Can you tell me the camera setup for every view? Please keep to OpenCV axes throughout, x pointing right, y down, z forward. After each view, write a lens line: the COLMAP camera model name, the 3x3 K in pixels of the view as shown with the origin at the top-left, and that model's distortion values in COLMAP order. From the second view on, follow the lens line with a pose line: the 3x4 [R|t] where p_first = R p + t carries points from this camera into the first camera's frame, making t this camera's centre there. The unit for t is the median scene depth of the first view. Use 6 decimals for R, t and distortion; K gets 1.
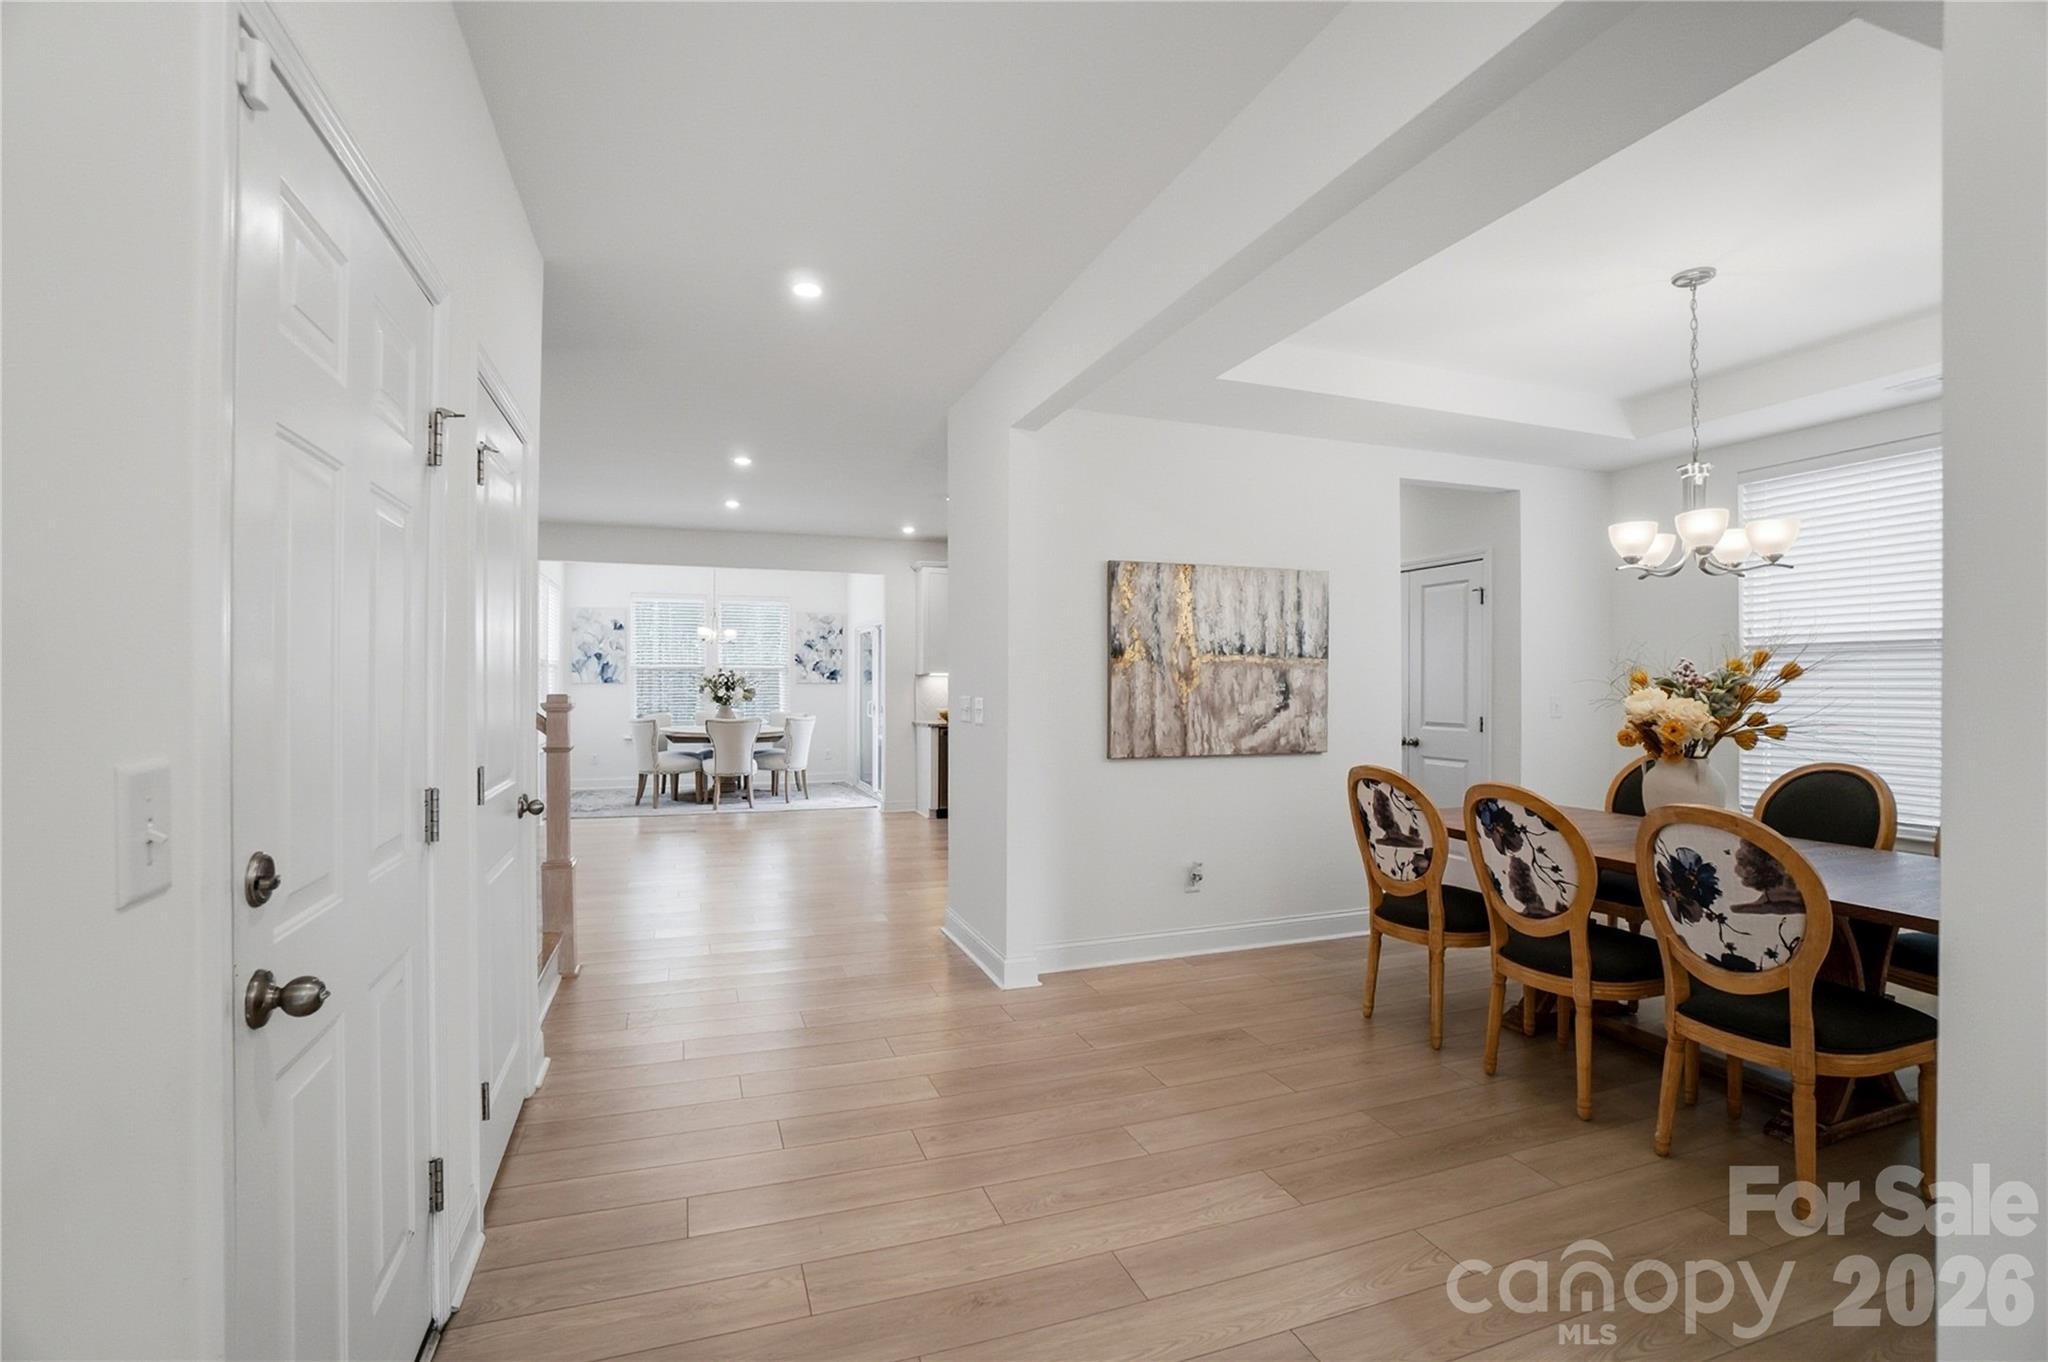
lens RADIAL K [[917.3, 0, 1013.5], [0, 917.3, 681.8], [0, 0, 1]] dist [-0.066628, 0.026300]
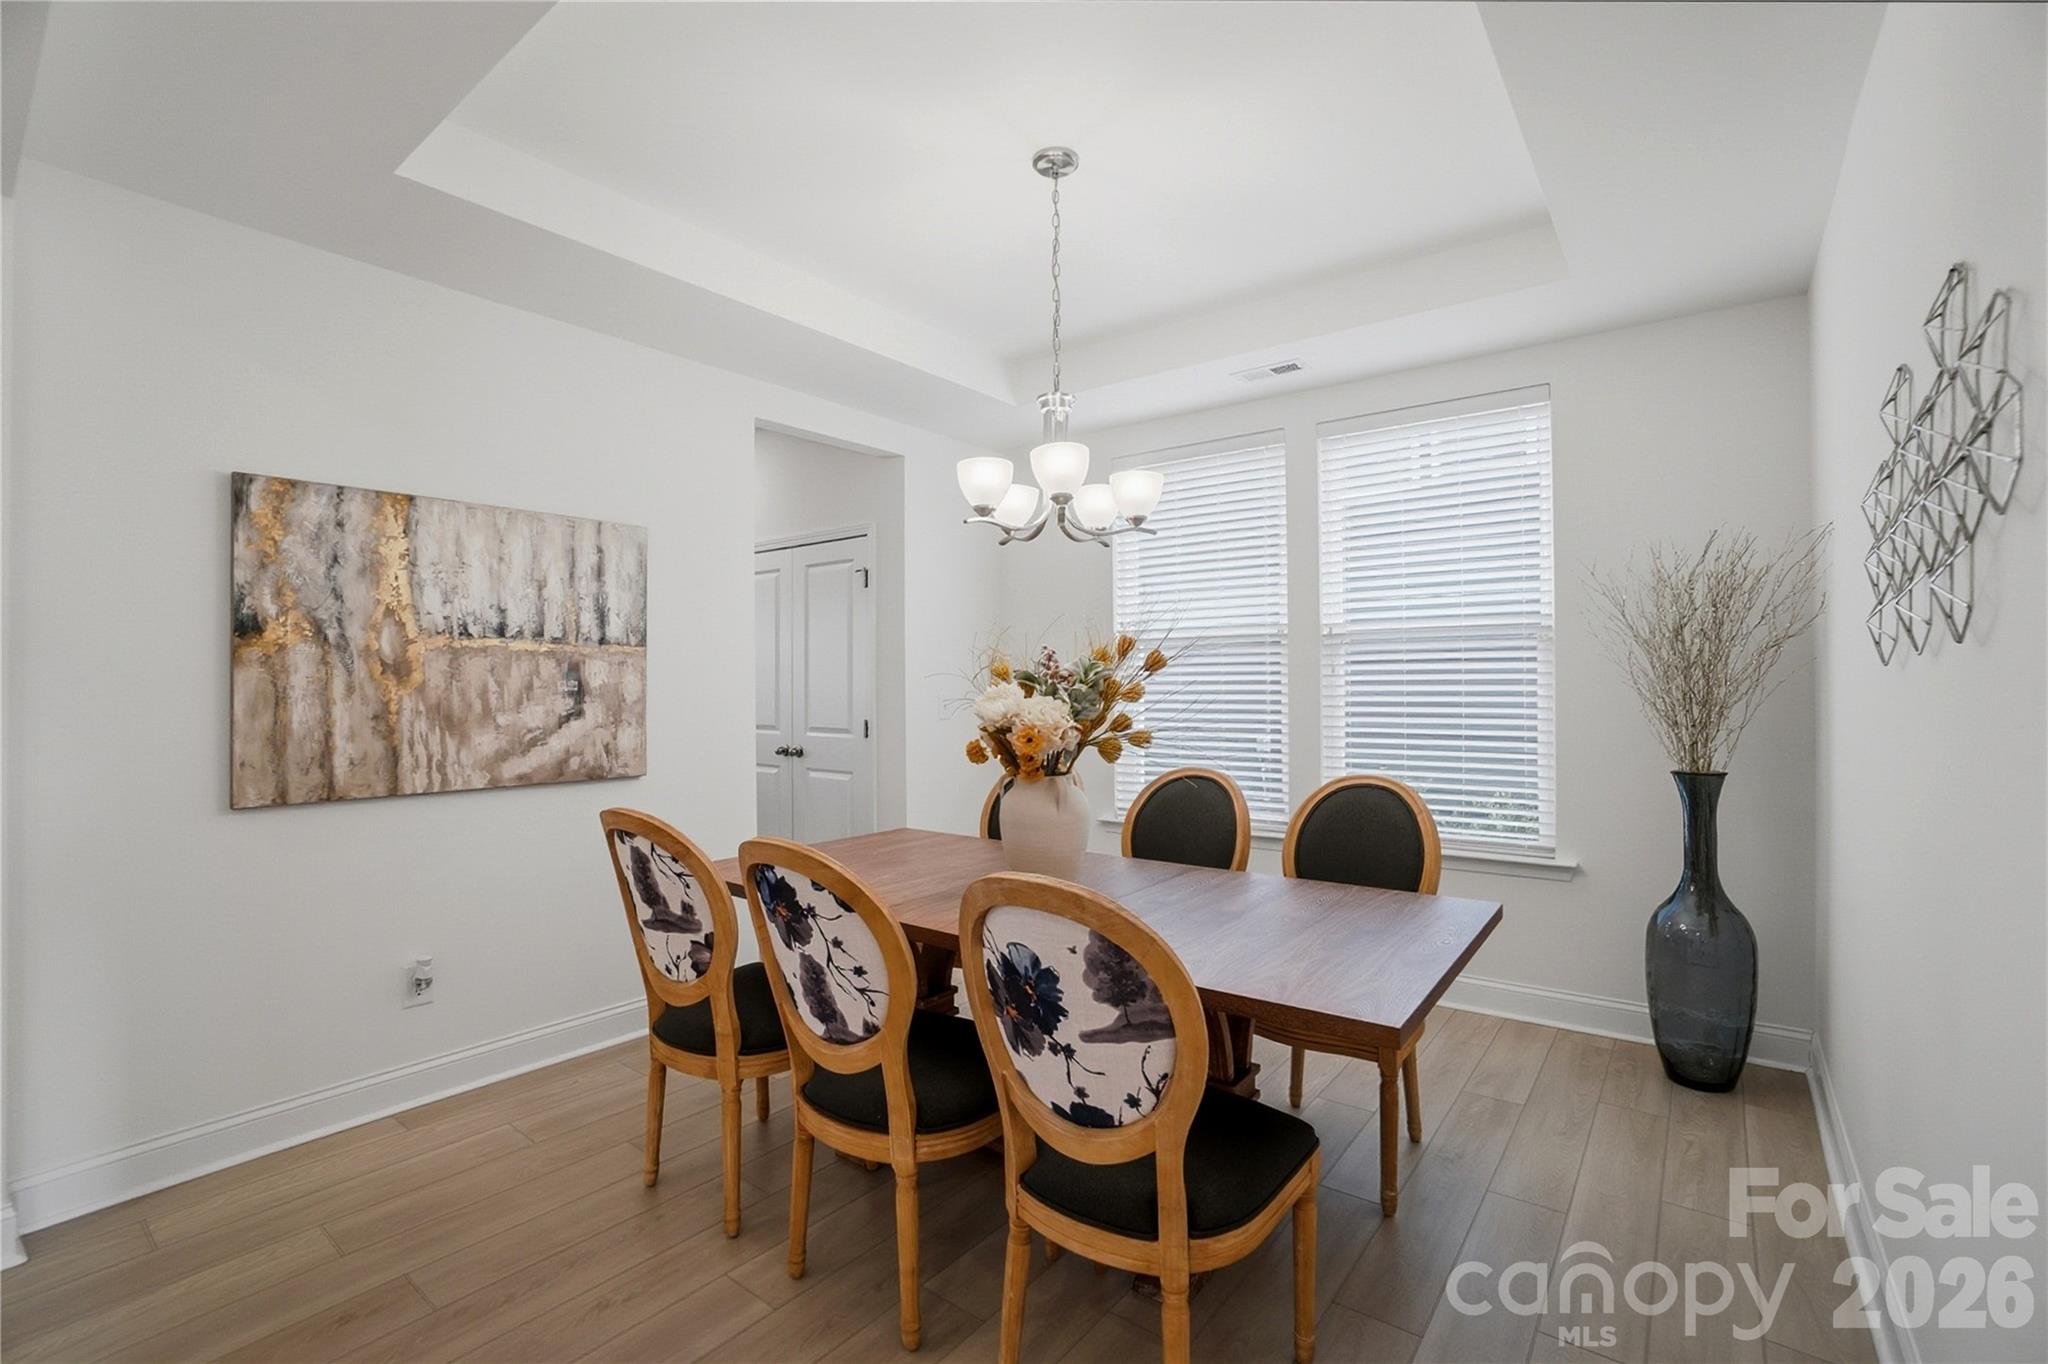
lens RADIAL K [[921.3, 0, 1014.5], [0, 921.3, 662.1], [0, 0, 1]] dist [-0.067463, 0.027545]
pose [[0.843711, 0.007061, 0.536751, 0.221825], [0.004830, 0.999773, -0.020745, 0.003952], [-0.536775, 0.020095, 0.843486, 0.250173]]
